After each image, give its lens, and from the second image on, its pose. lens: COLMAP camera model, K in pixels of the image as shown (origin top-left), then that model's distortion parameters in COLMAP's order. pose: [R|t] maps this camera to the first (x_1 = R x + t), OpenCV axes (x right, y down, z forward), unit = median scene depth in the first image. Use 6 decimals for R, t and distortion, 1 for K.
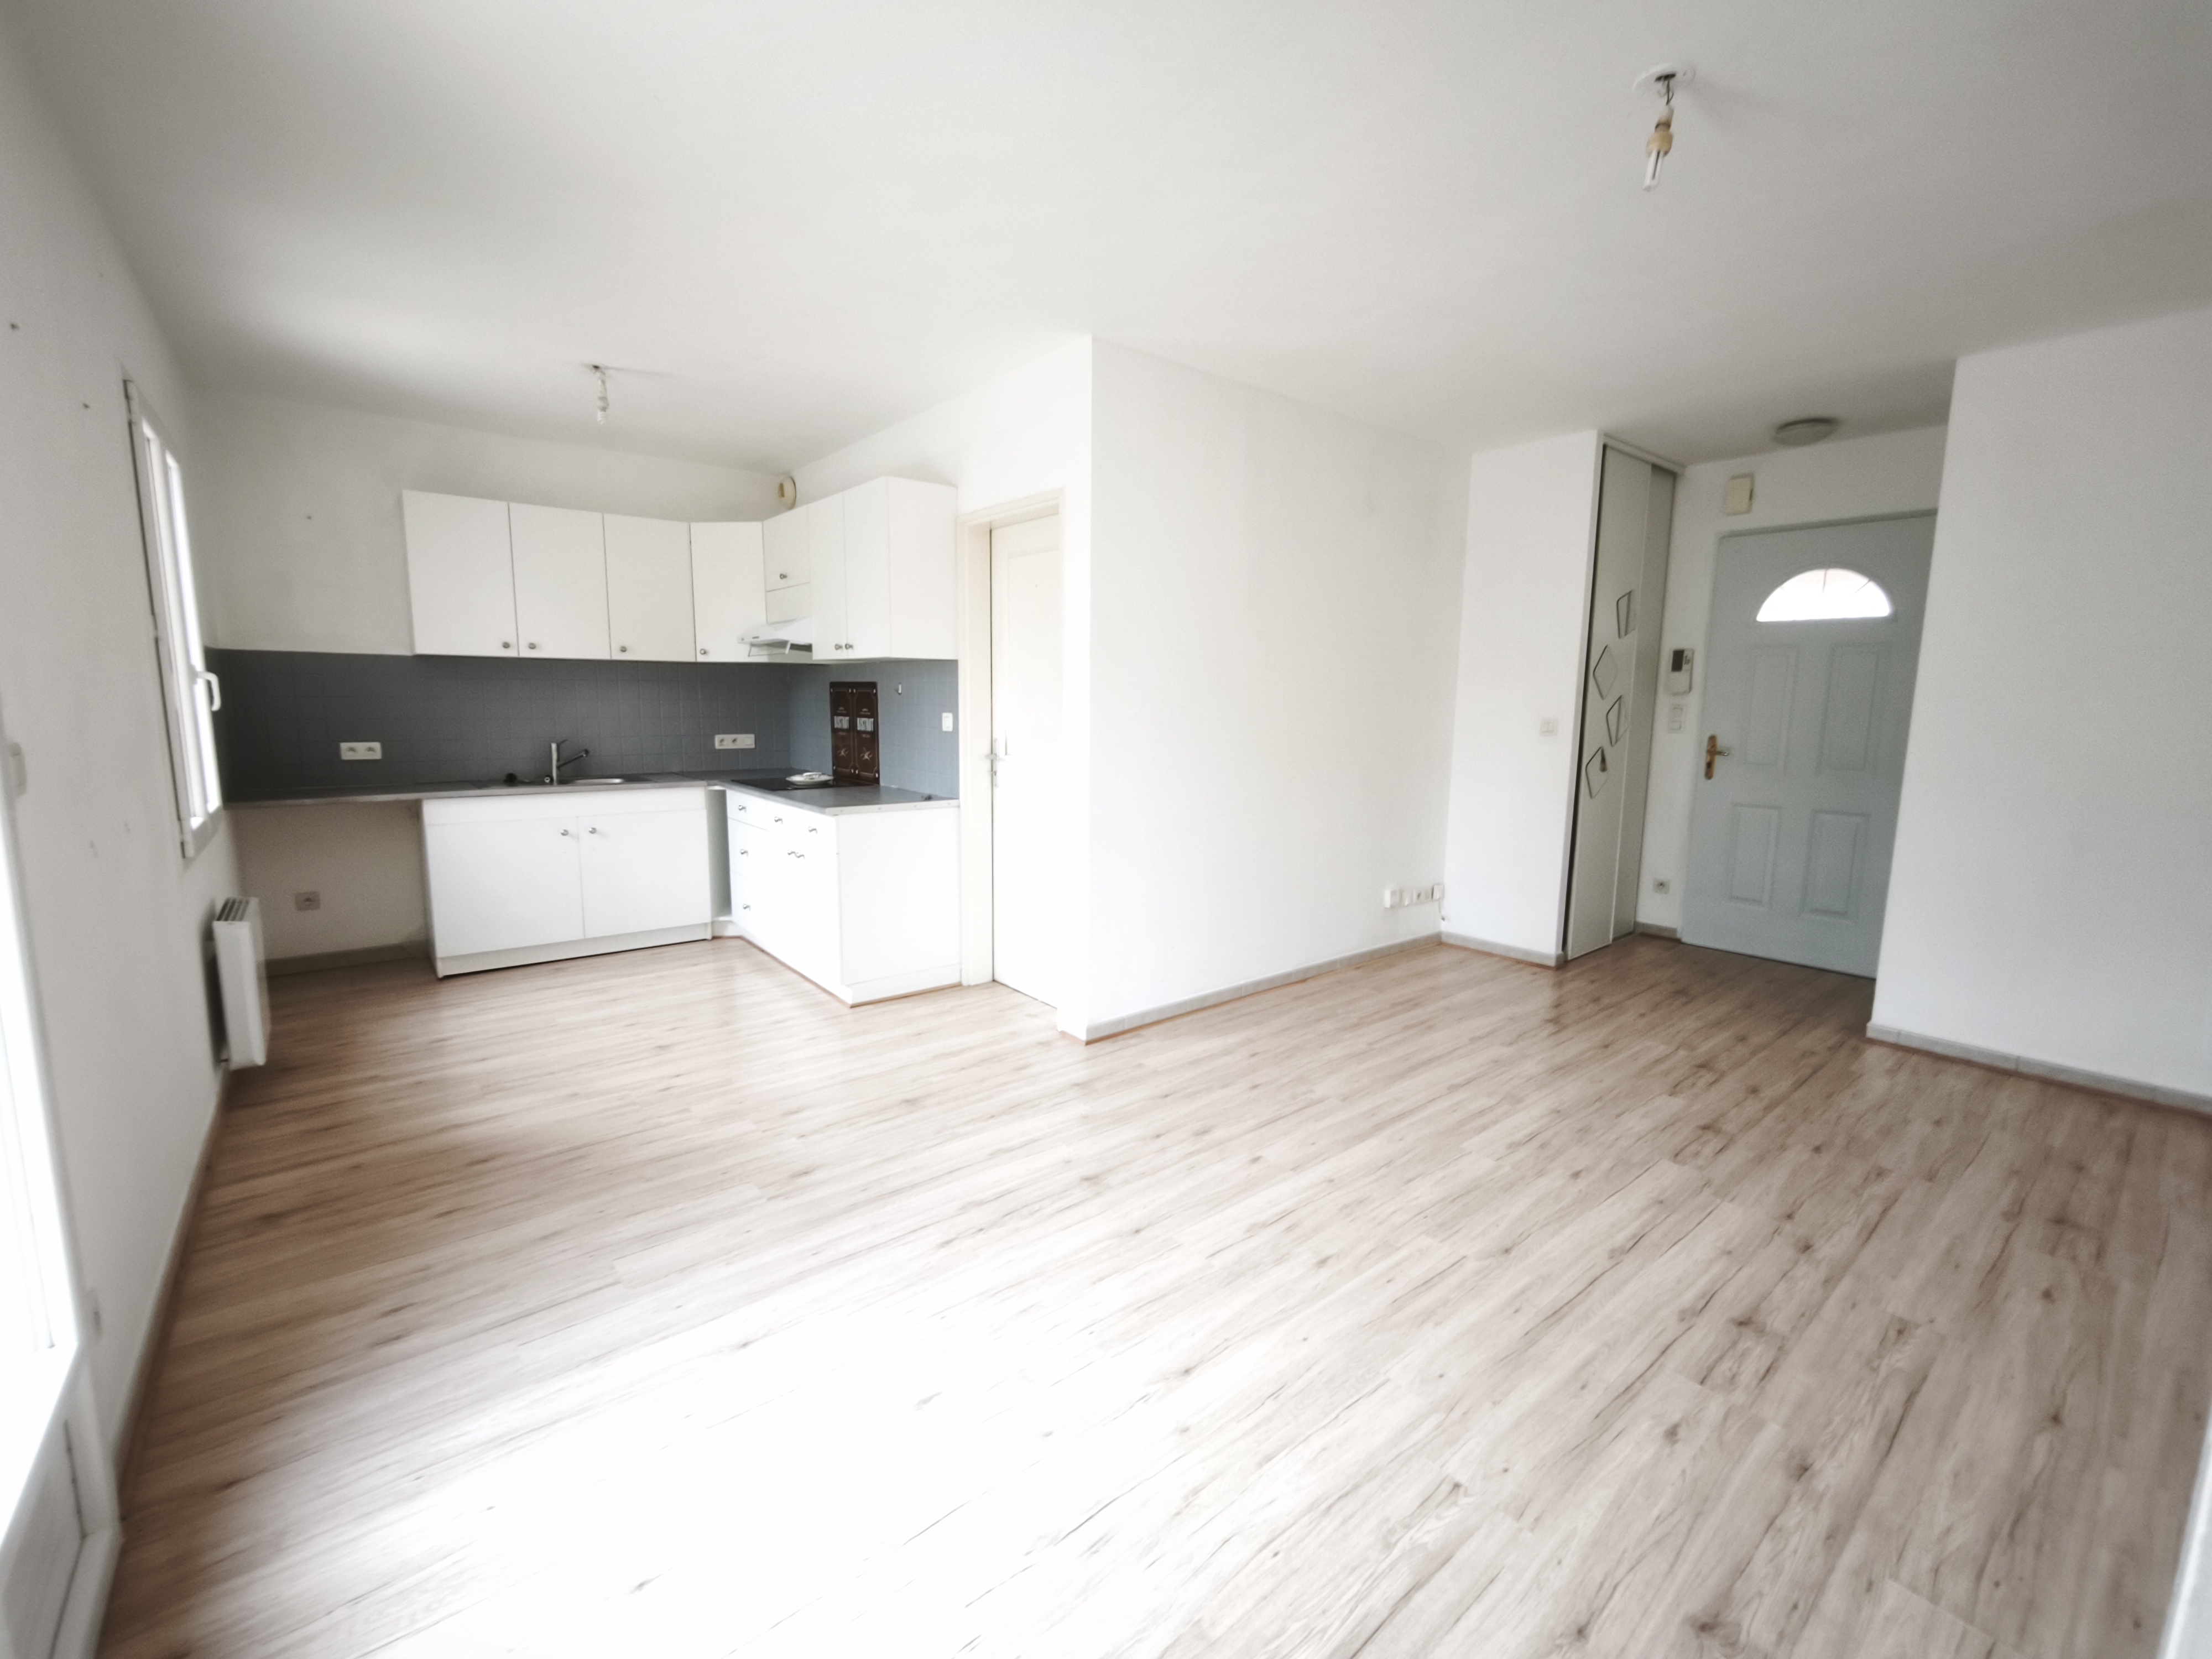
lens RADIAL K [[958.3, 0, 1101.3], [0, 958.3, 822.8], [0, 0, 1]] dist [-0.002691, -0.000188]
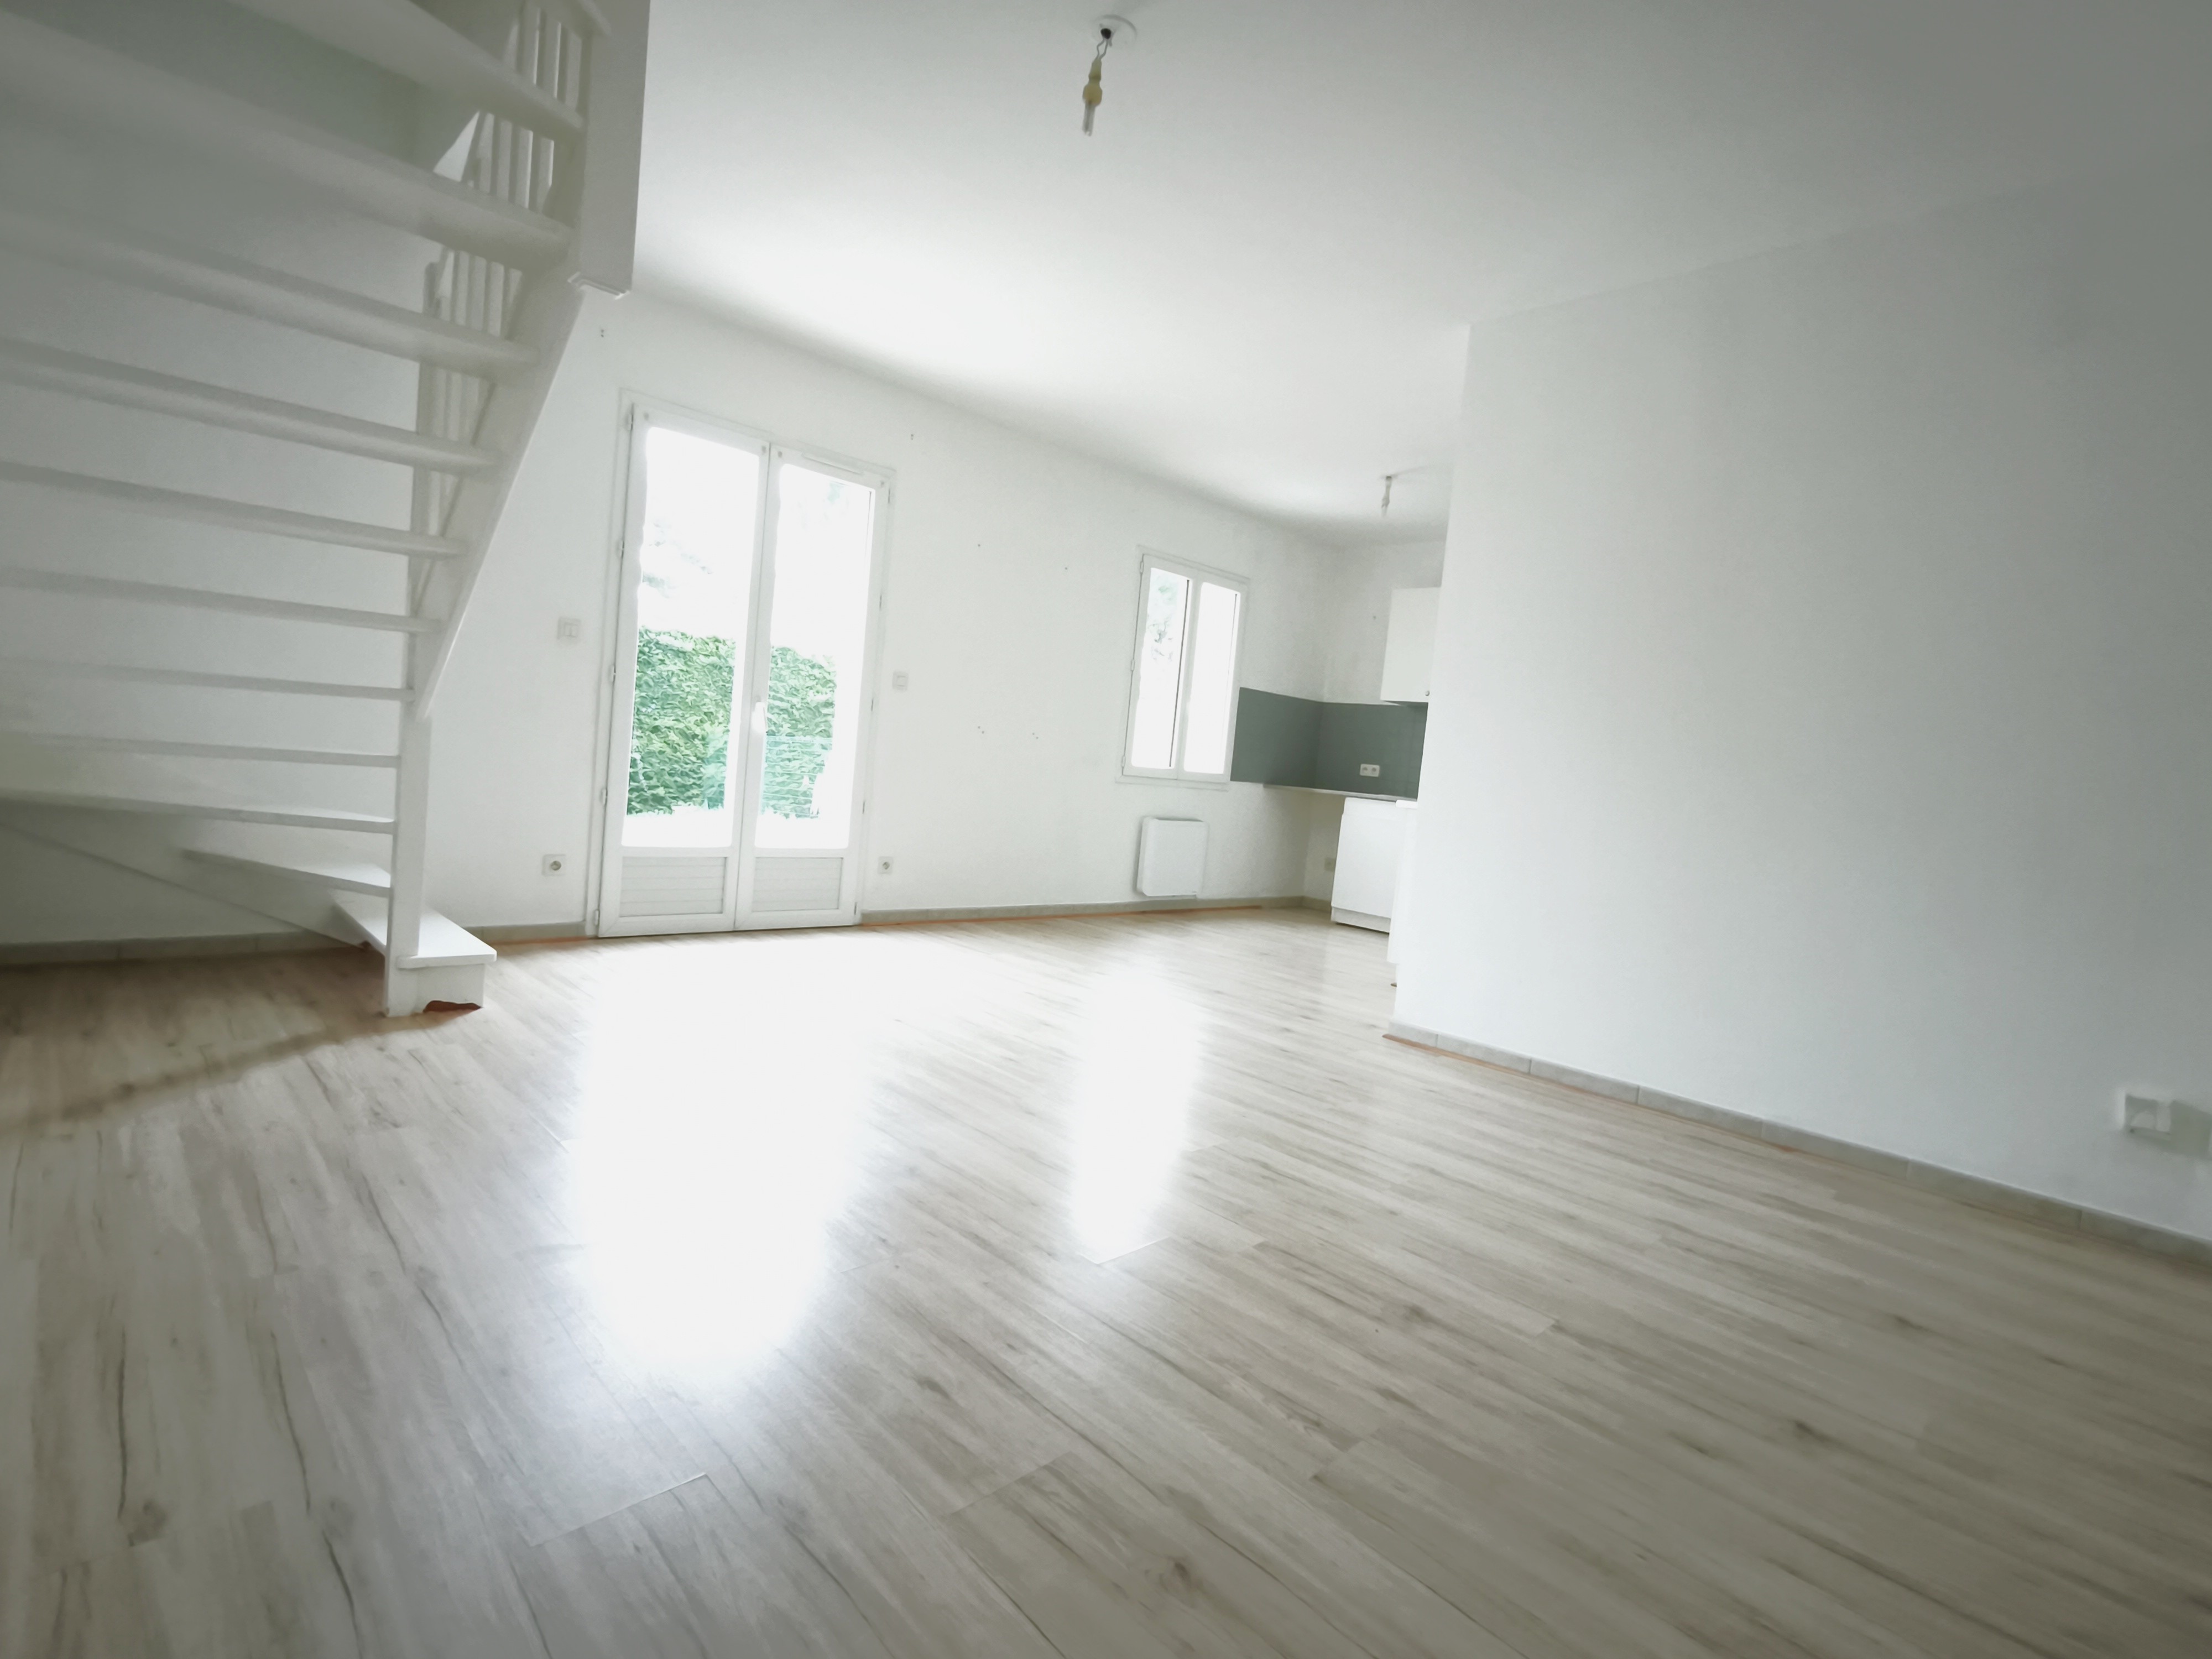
lens RADIAL K [[1054.8, 0, 1109.2], [0, 1054.8, 827.6], [0, 0, 1]] dist [-0.000583, -0.000137]
pose [[0.080315, 0.059076, -0.995017, 1.151653], [-0.225788, 0.973373, 0.039566, 0.052241], [0.970860, 0.221485, 0.091515, 0.661812]]
